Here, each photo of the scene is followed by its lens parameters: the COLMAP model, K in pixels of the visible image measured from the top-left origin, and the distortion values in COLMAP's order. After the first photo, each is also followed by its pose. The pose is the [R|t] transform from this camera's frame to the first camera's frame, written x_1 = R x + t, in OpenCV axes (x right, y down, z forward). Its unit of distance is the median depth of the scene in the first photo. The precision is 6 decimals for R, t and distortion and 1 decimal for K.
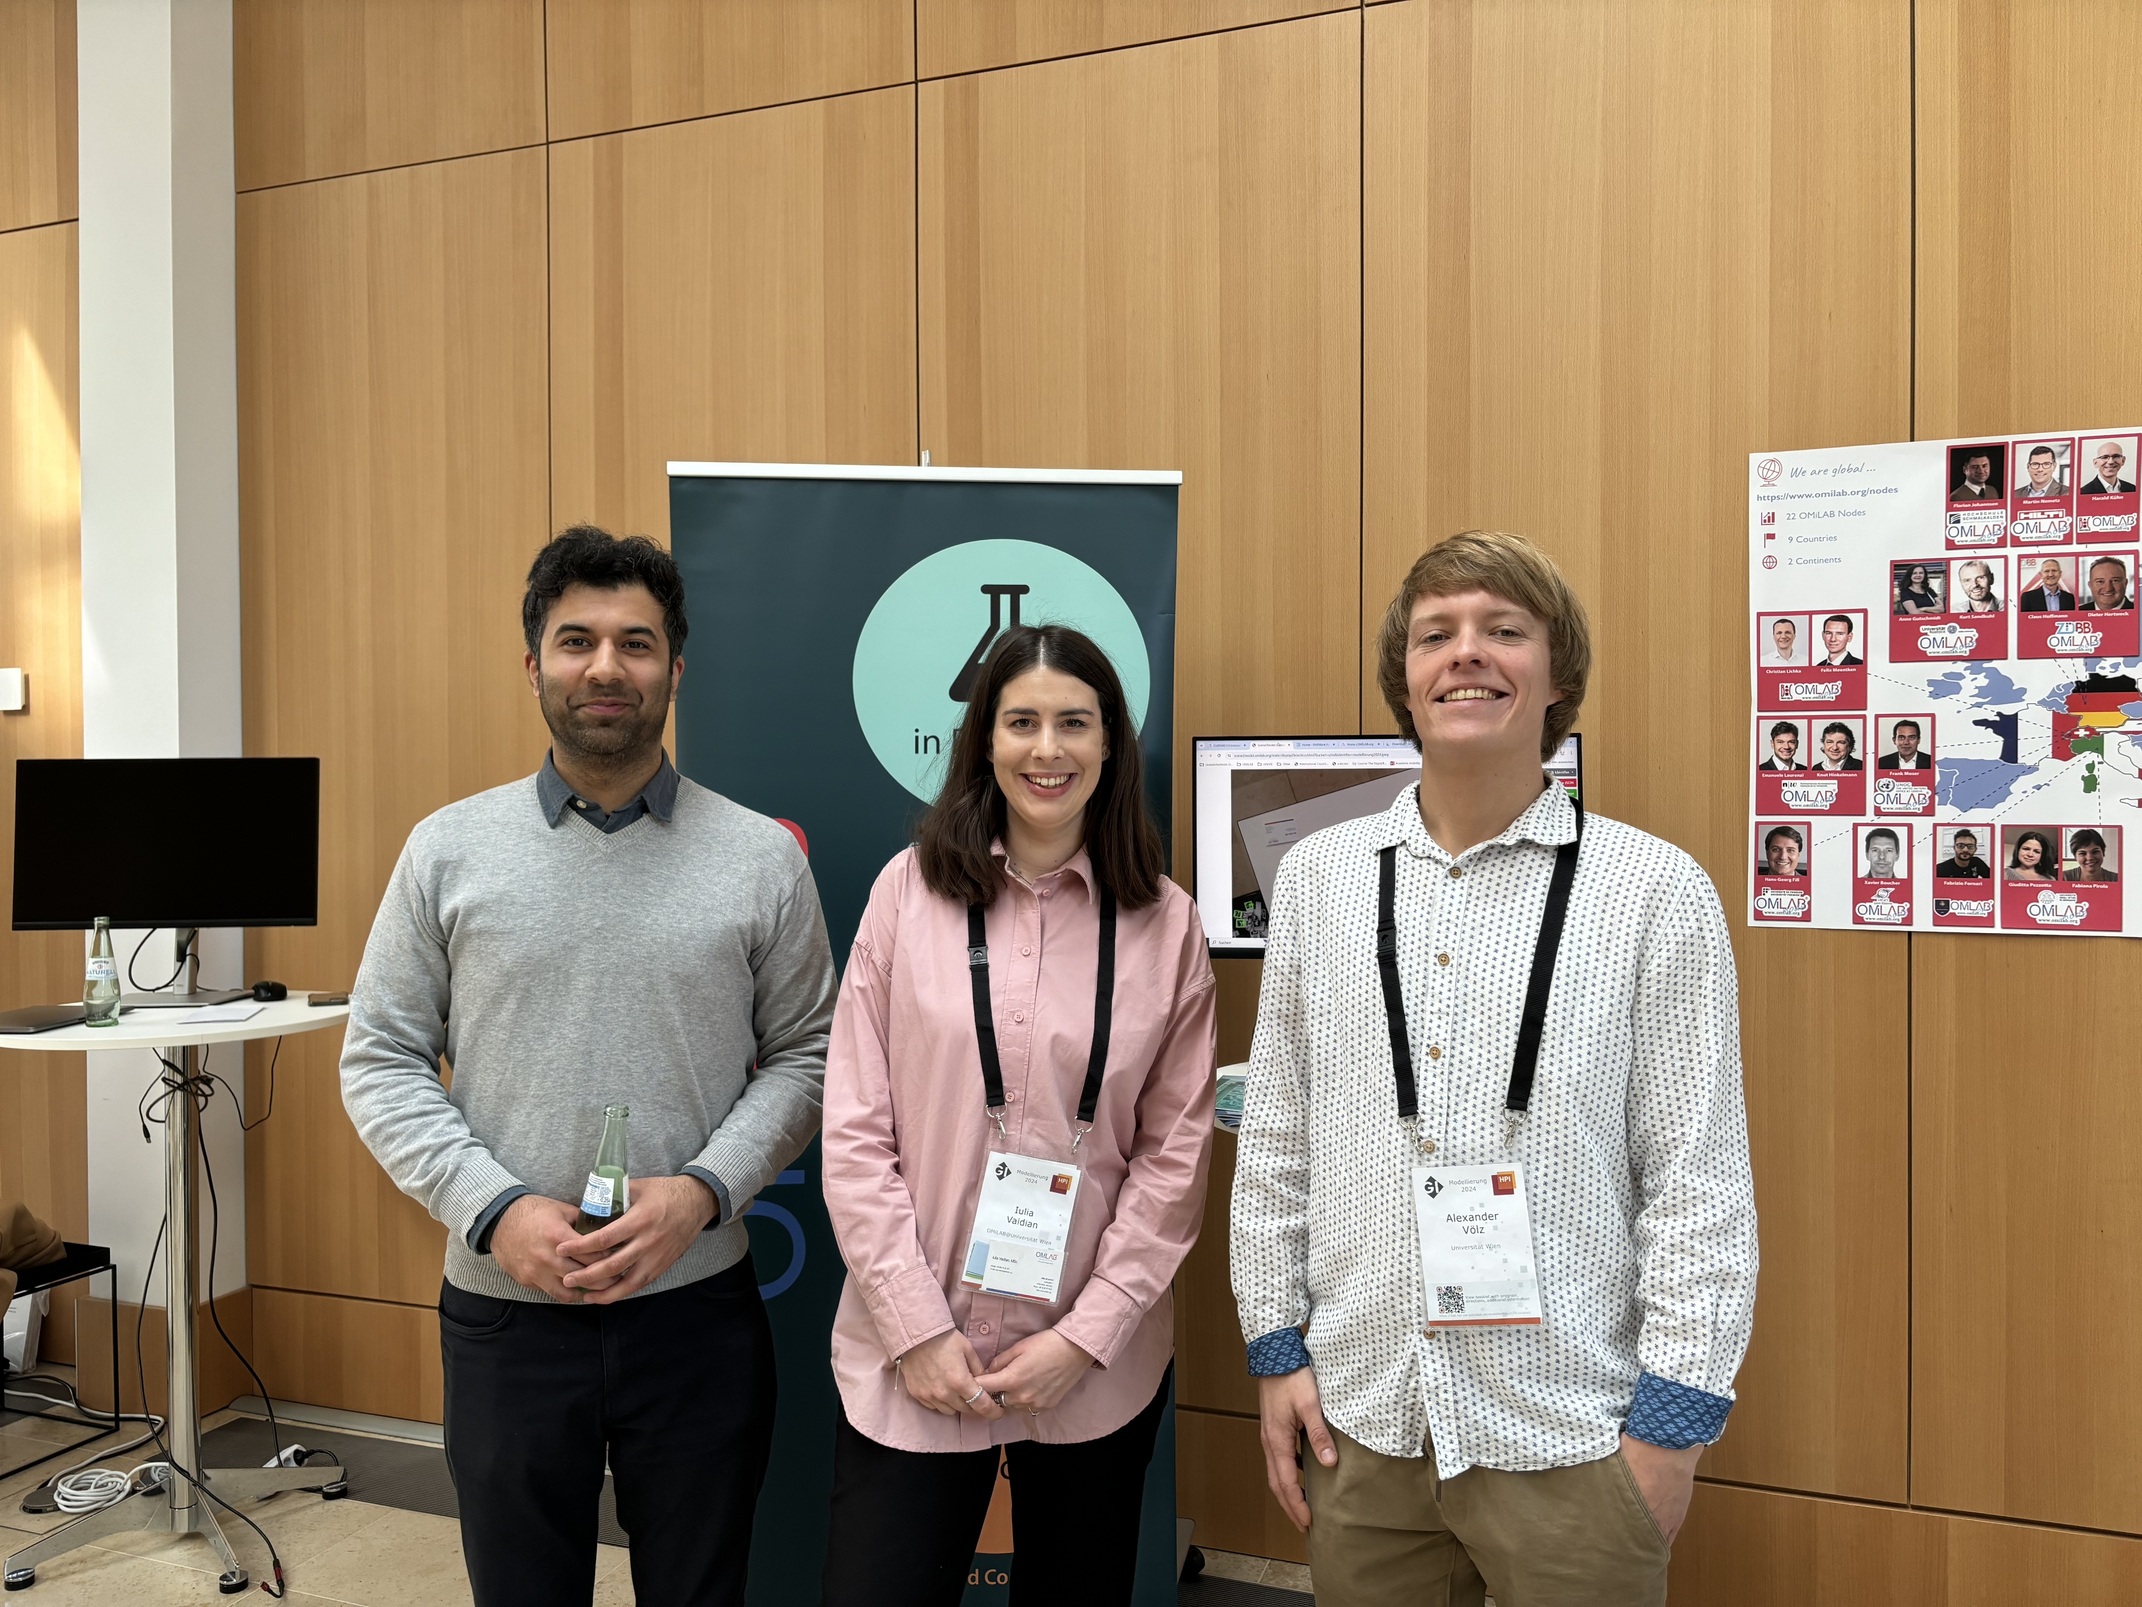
lens RADIAL K [[1643.9, 0, 1072.4], [0, 1643.9, 778.8], [0, 0, 1]] dist [0.060157, -0.076192]
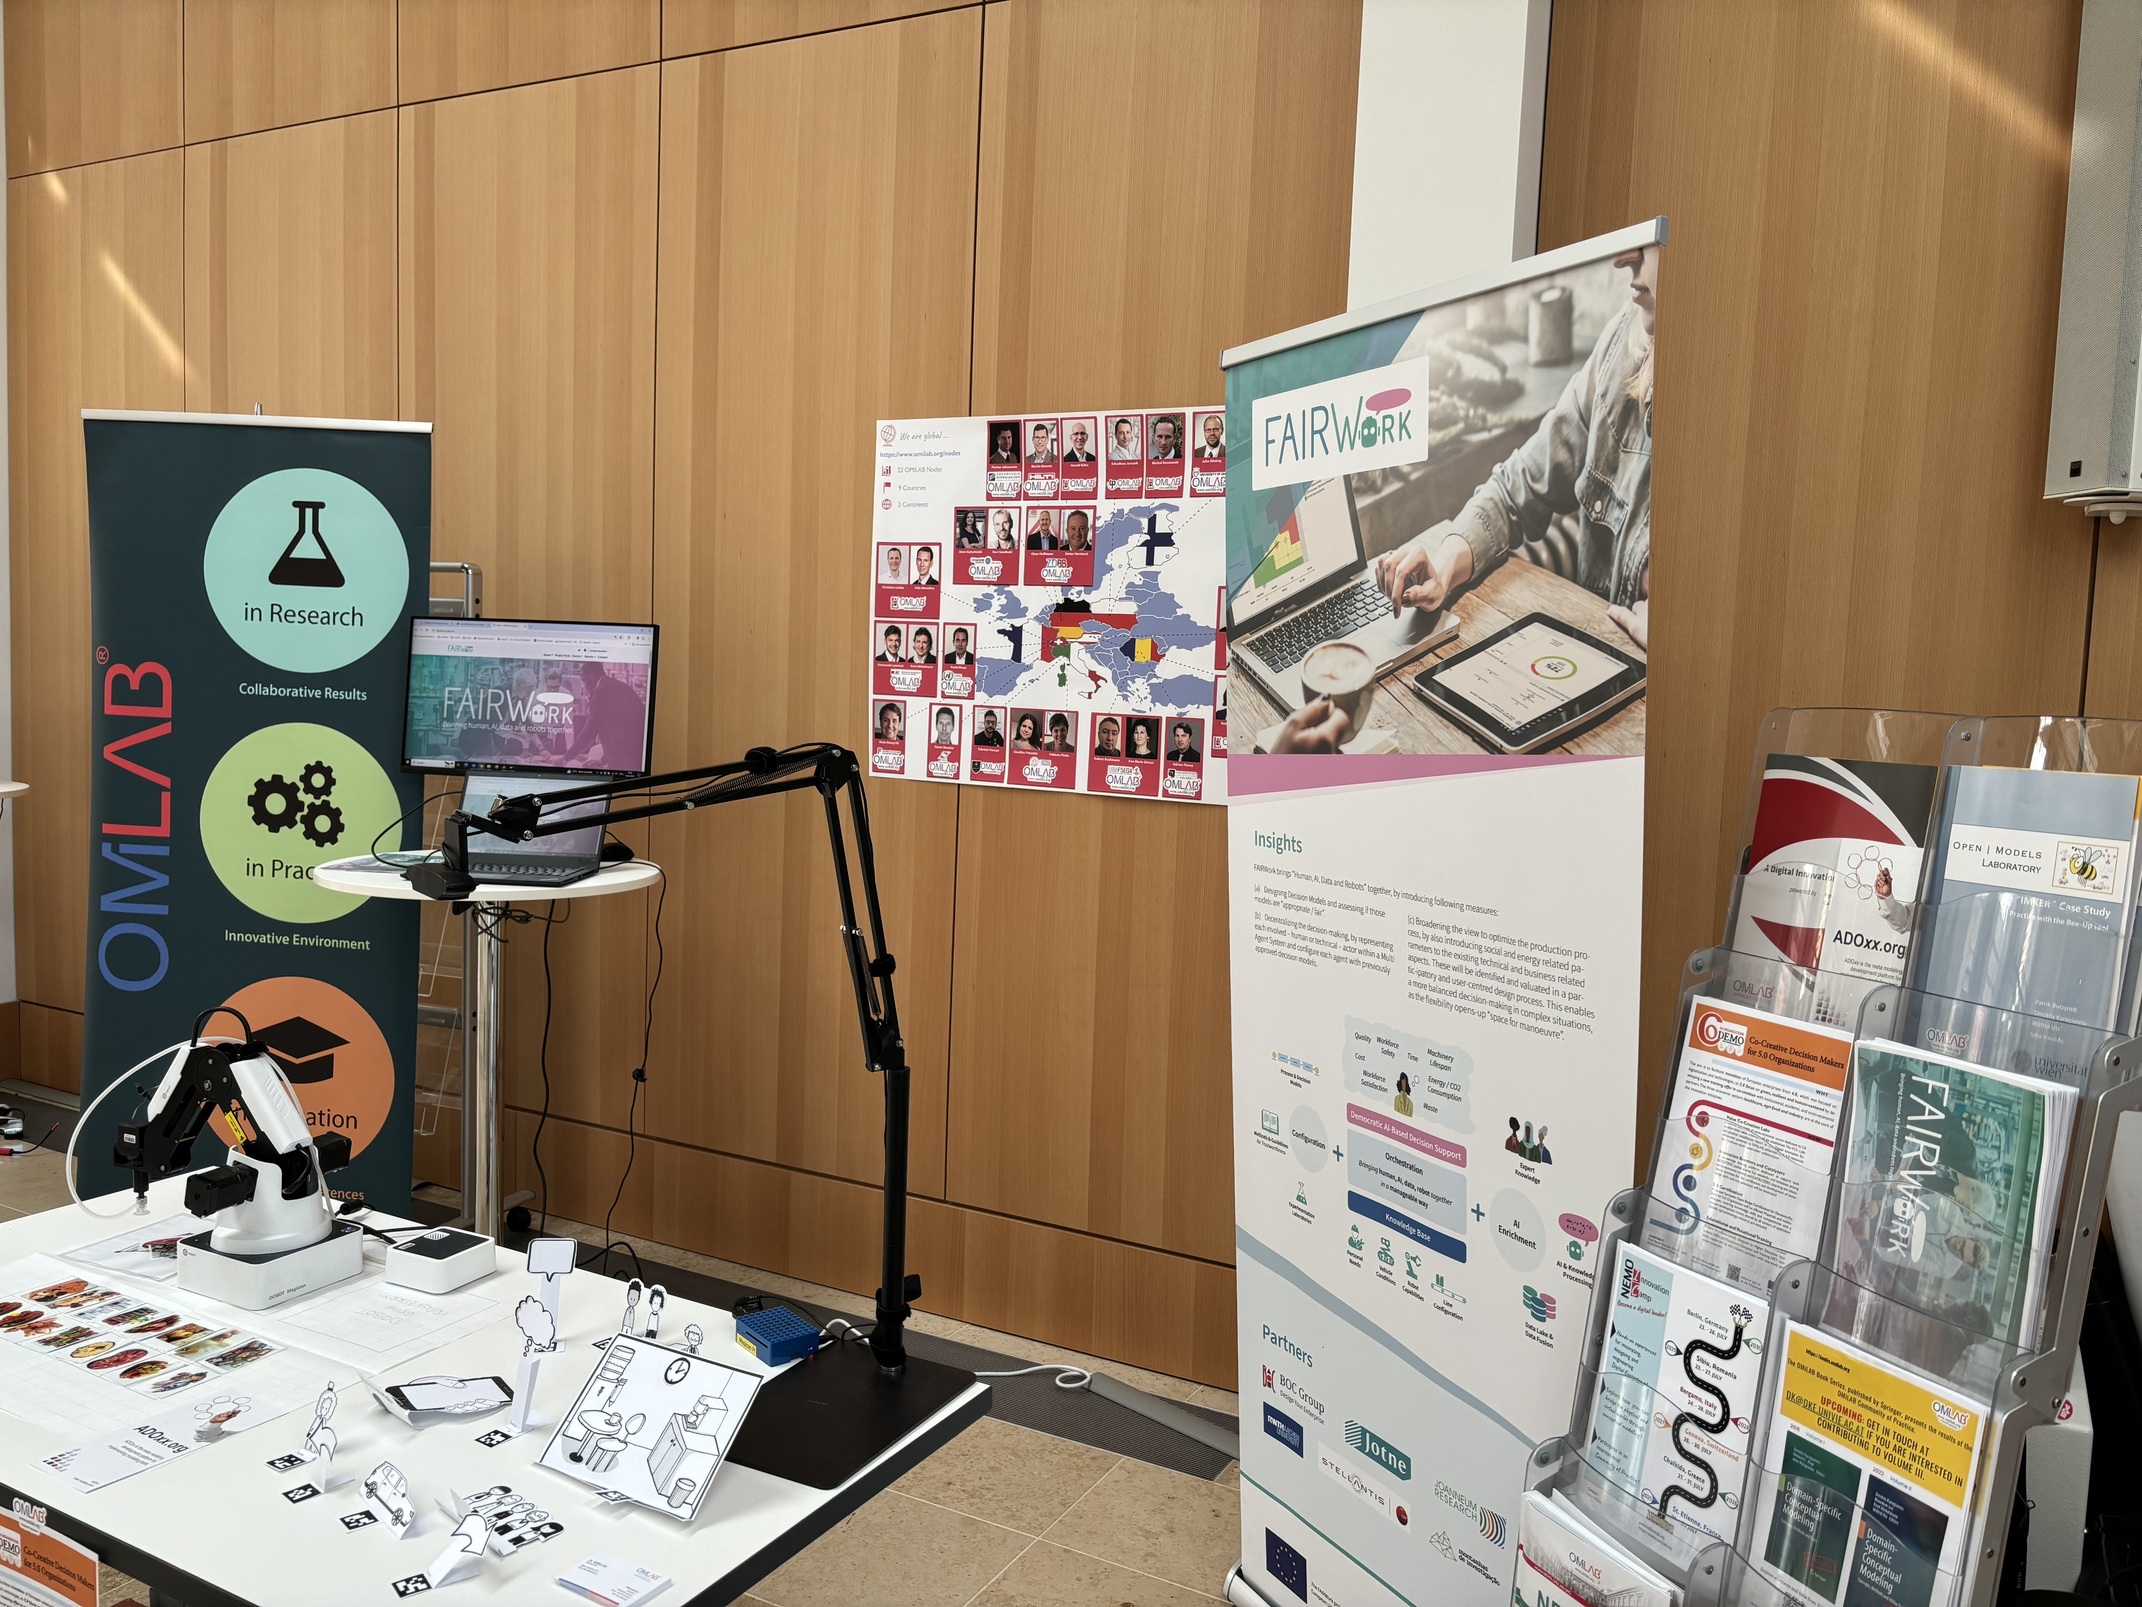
lens RADIAL K [[1578.1, 0, 1071.0], [0, 1578.1, 803.5], [0, 0, 1]] dist [0.098082, -0.103813]
pose [[0.988365, 0.055325, -0.141679, 0.782349], [-0.043028, 0.995152, 0.088434, -0.010547], [0.145885, -0.081309, 0.985955, -0.266299]]
